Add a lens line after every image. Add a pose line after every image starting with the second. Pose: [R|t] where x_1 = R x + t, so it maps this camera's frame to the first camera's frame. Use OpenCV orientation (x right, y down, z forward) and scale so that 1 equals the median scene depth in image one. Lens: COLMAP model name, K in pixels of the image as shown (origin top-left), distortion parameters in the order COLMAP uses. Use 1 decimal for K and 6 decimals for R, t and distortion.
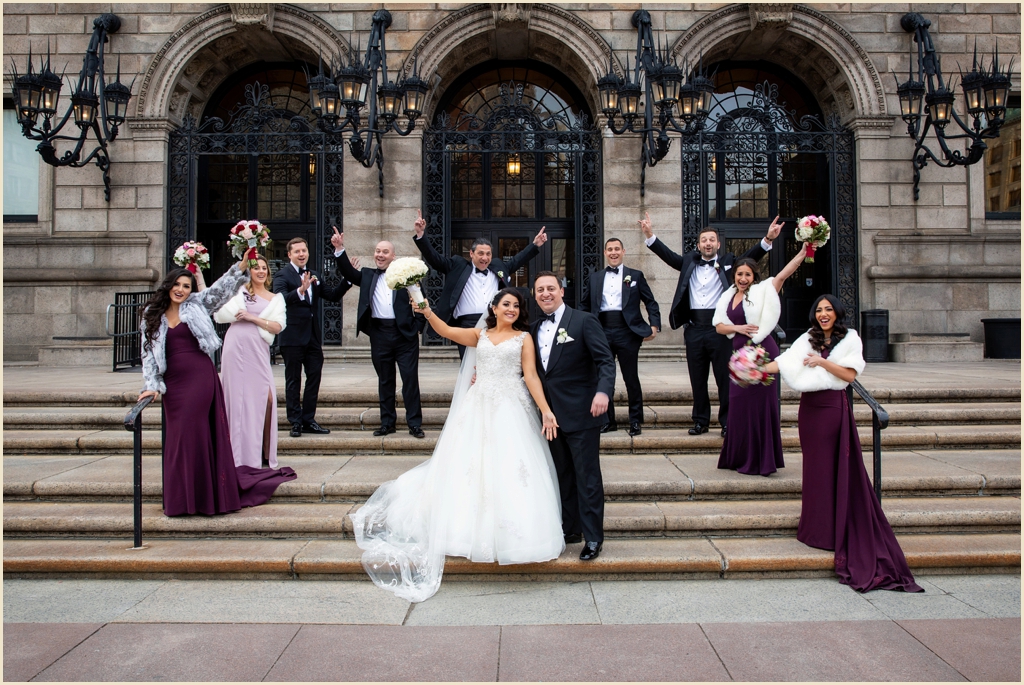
lens RADIAL K [[743.9, 0, 535.4], [0, 743.9, 339.2], [0, 0, 1]] dist [-0.133968, 0.047101]
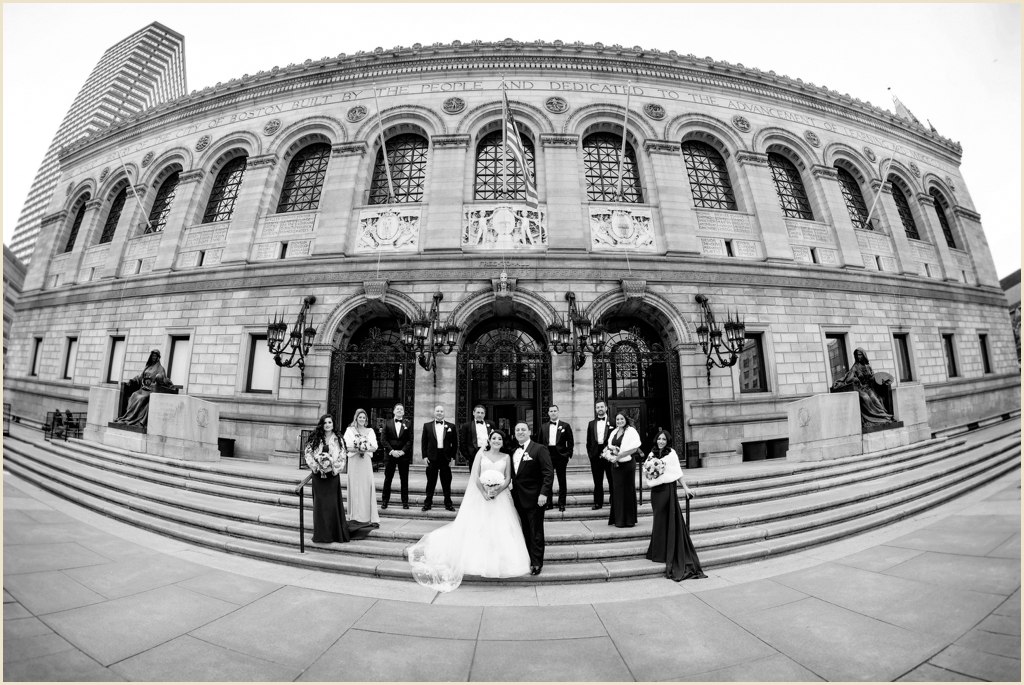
lens RADIAL K [[743.9, 0, 535.4], [0, 743.9, 339.2], [0, 0, 1]] dist [-0.133968, 0.047101]
pose [[0.999890, -0.000608, 0.014806, 0.023557], [0.004538, 0.963722, -0.266869, 0.219412], [-0.014106, 0.266907, 0.963619, -0.961587]]
